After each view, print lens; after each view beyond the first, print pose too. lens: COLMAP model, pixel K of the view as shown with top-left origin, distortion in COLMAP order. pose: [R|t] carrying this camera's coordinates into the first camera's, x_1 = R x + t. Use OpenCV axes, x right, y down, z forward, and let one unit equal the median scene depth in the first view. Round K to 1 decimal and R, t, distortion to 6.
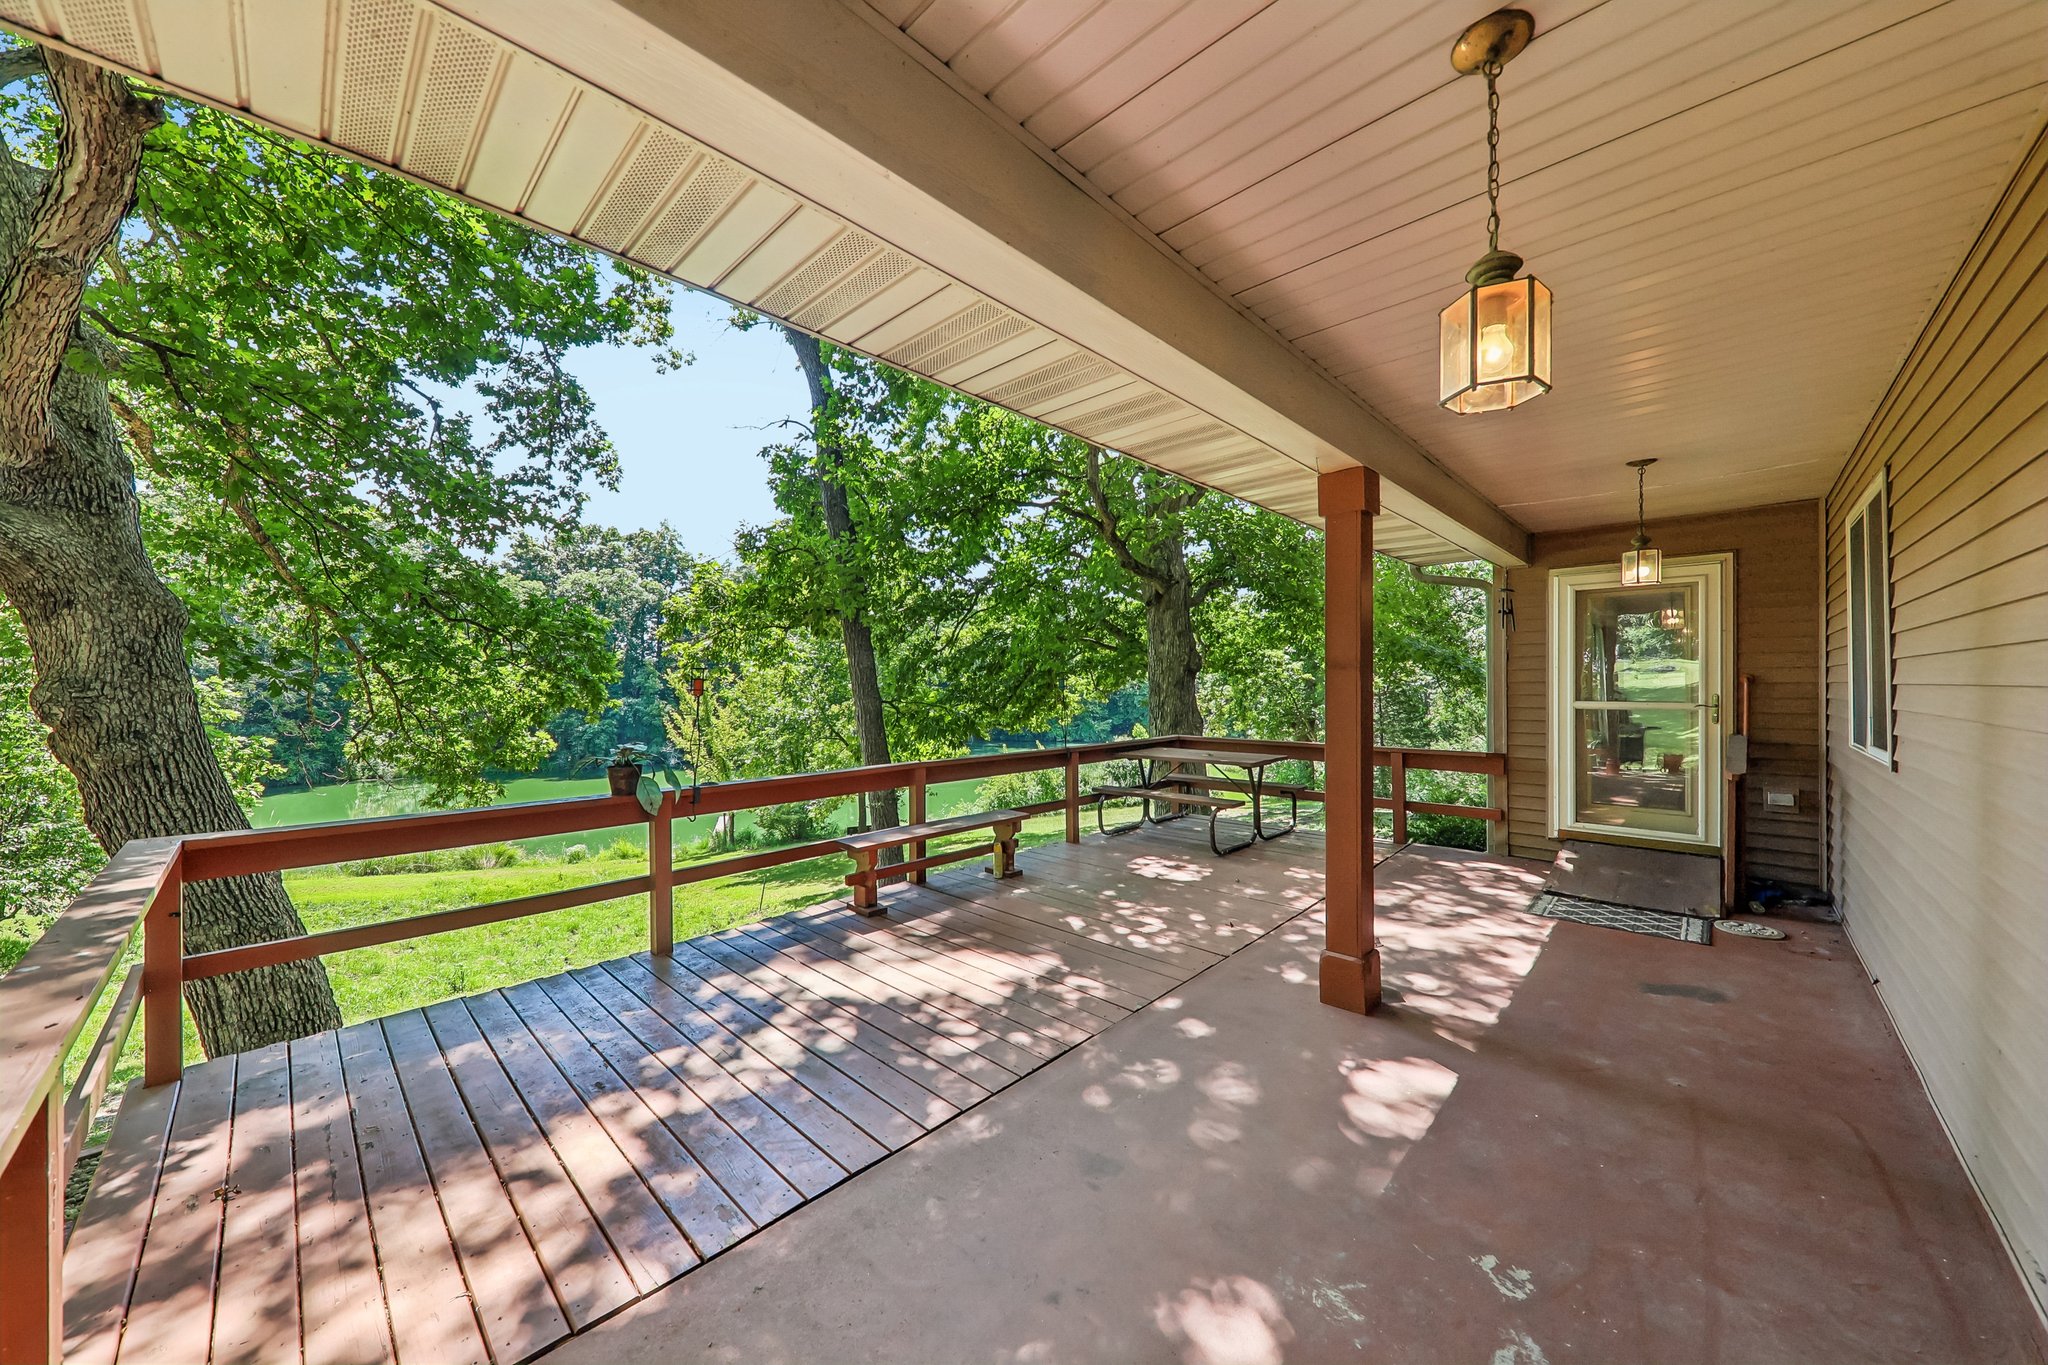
lens RADIAL K [[707.3, 0, 1035.9], [0, 707.3, 682.1], [0, 0, 1]] dist [-0.004106, -0.001562]
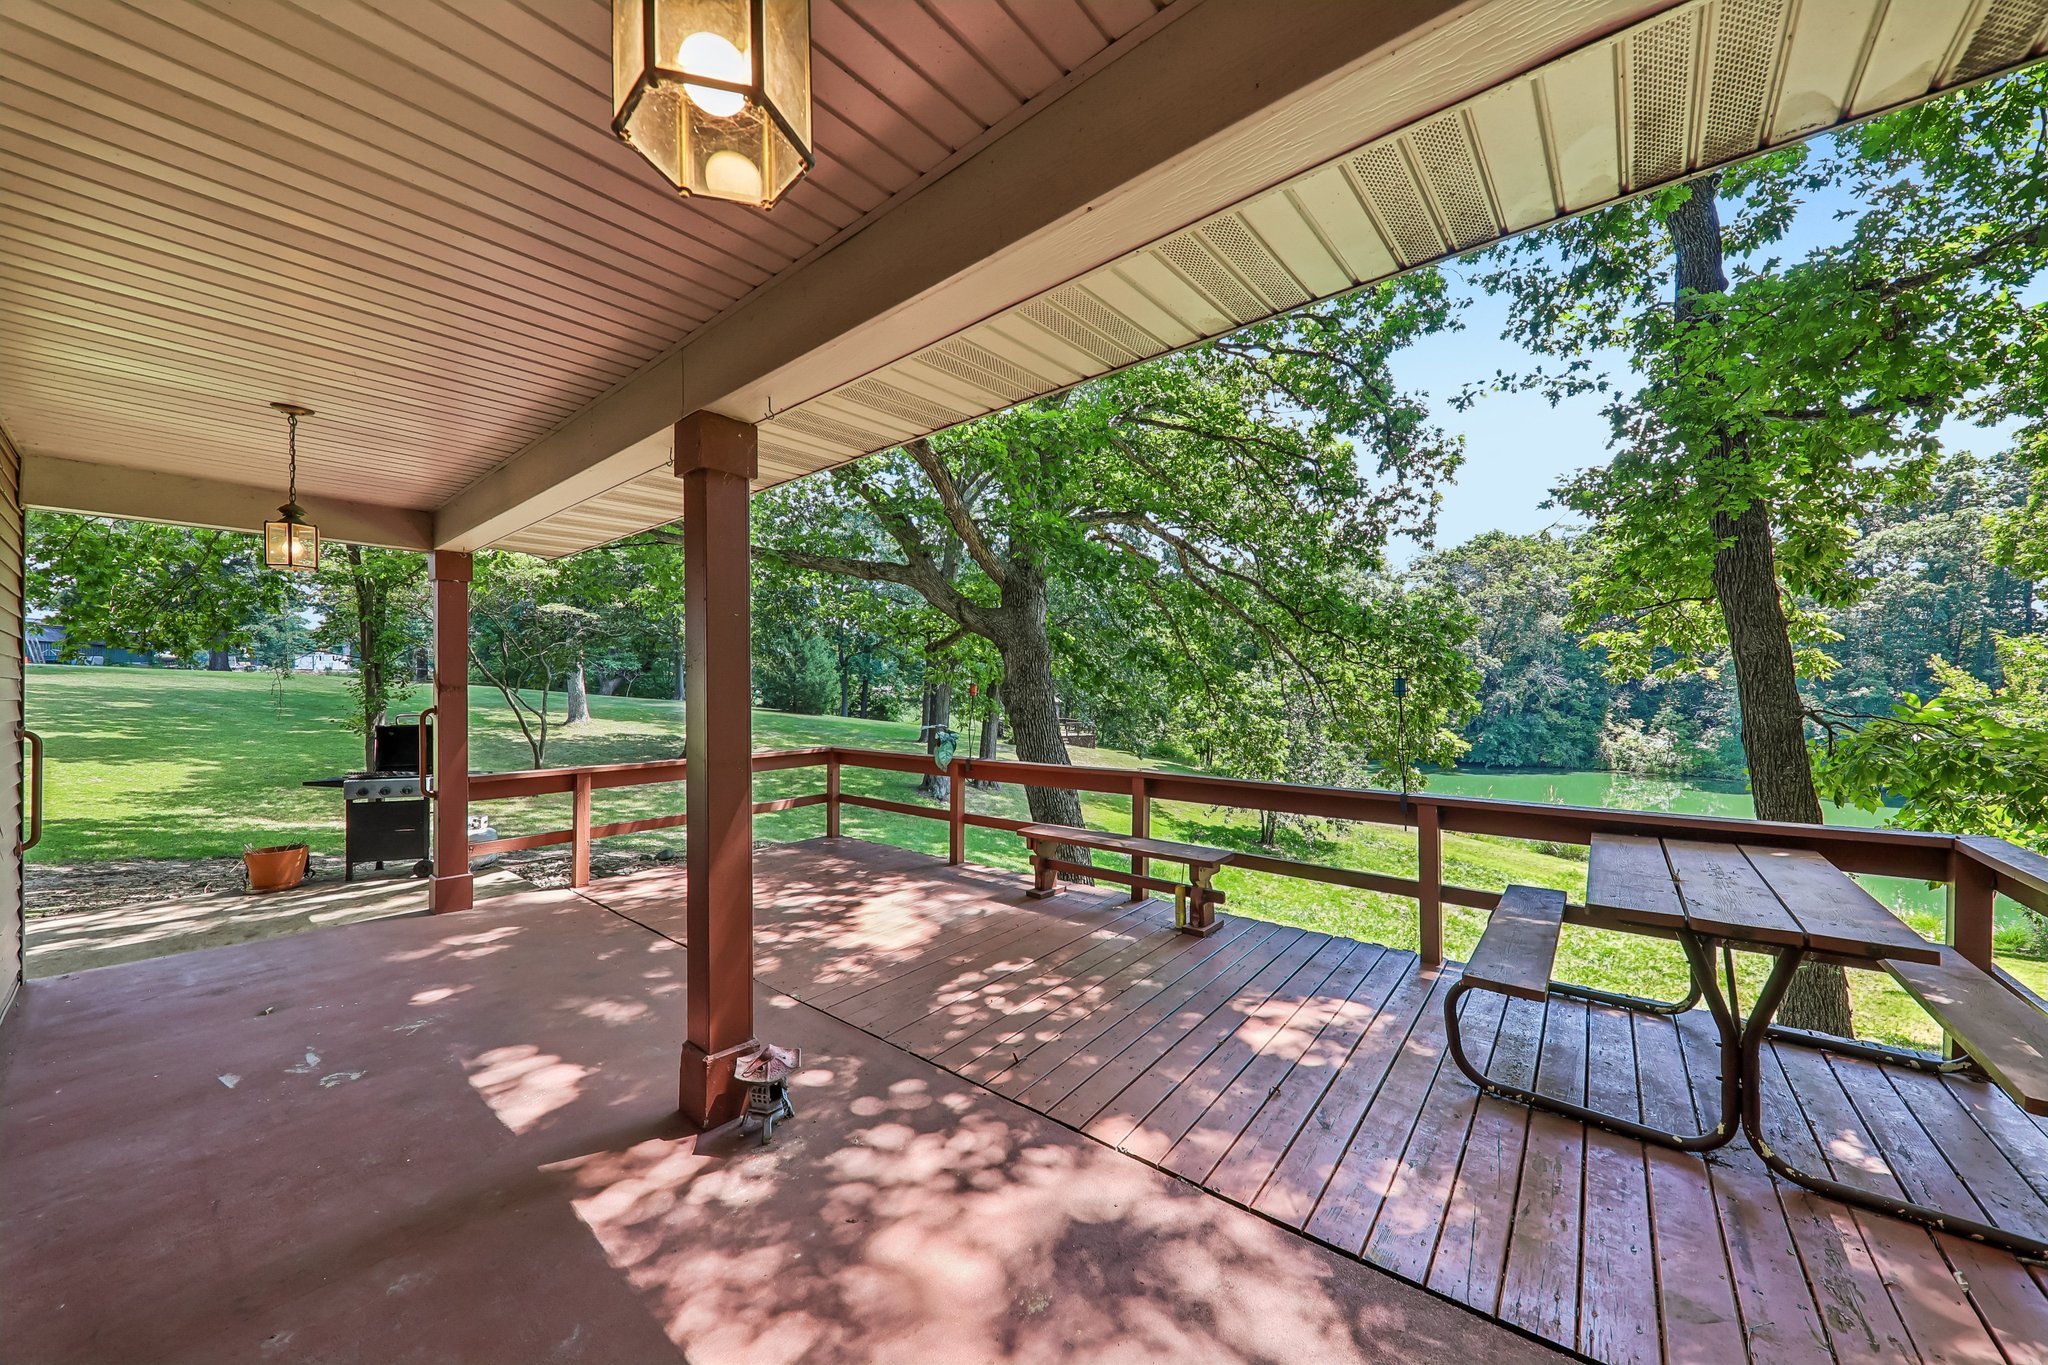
lens RADIAL K [[707.3, 0, 1021.0], [0, 707.3, 674.7], [0, 0, 1]] dist [-0.004106, -0.001562]
pose [[0.078787, -0.008674, -0.996854, 0.951323], [0.004566, 0.999955, -0.008340, -0.009414], [0.996881, -0.003895, 0.078823, 0.966506]]
